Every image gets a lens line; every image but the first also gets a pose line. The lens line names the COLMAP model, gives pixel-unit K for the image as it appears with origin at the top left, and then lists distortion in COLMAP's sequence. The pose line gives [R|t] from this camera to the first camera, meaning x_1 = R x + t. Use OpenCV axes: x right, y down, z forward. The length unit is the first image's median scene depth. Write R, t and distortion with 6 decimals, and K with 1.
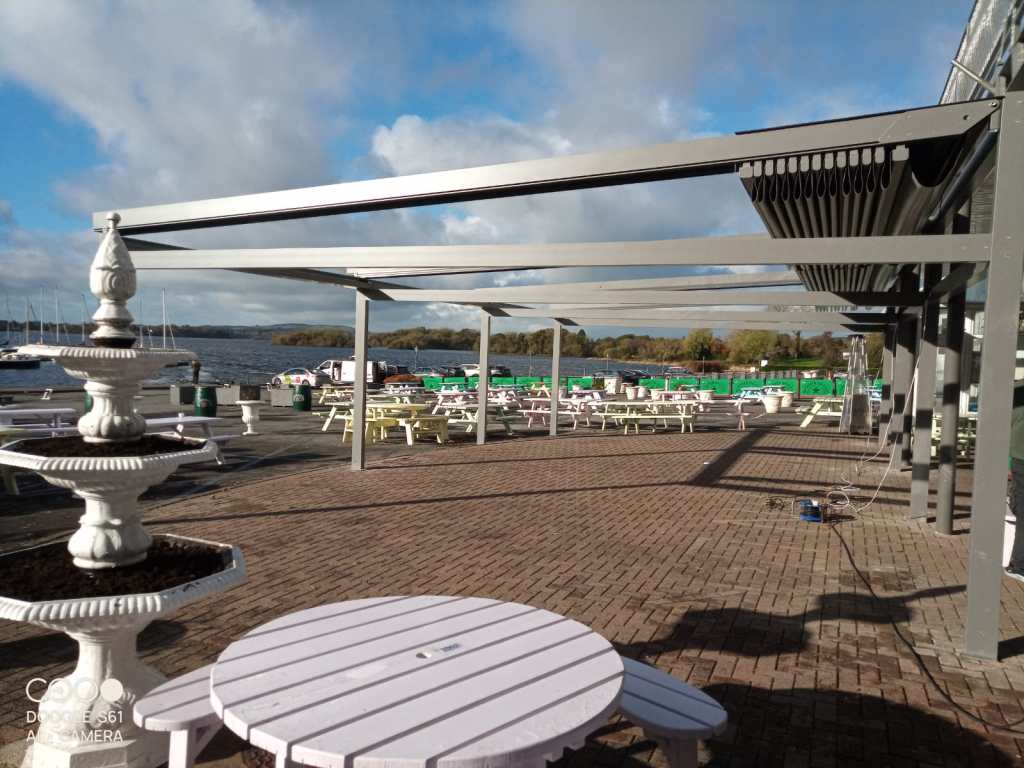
lens RADIAL K [[740.3, 0, 512.0], [0, 740.3, 384.0], [0, 0, 1]] dist [0.010492, 0.000792]
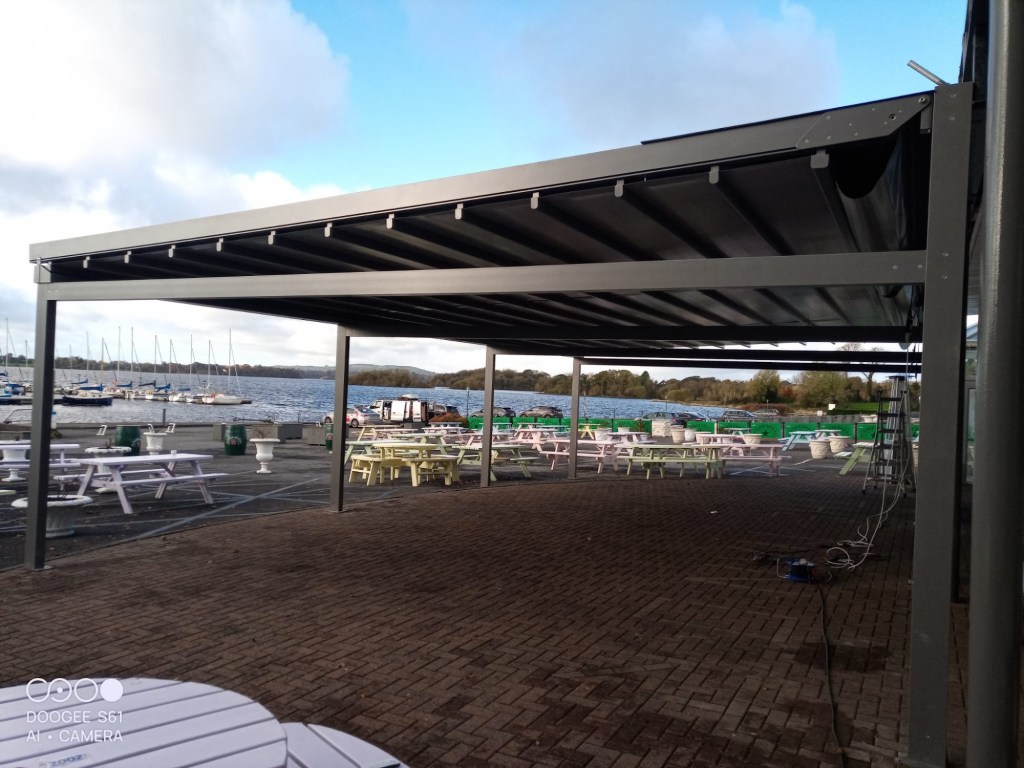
lens RADIAL K [[740.3, 0, 512.0], [0, 740.3, 384.0], [0, 0, 1]] dist [0.010492, 0.000792]
pose [[0.996617, 0.006324, -0.081948, 0.143211], [-0.010840, 0.998439, -0.054784, 0.000261], [0.081474, 0.055487, 0.995130, 0.076677]]
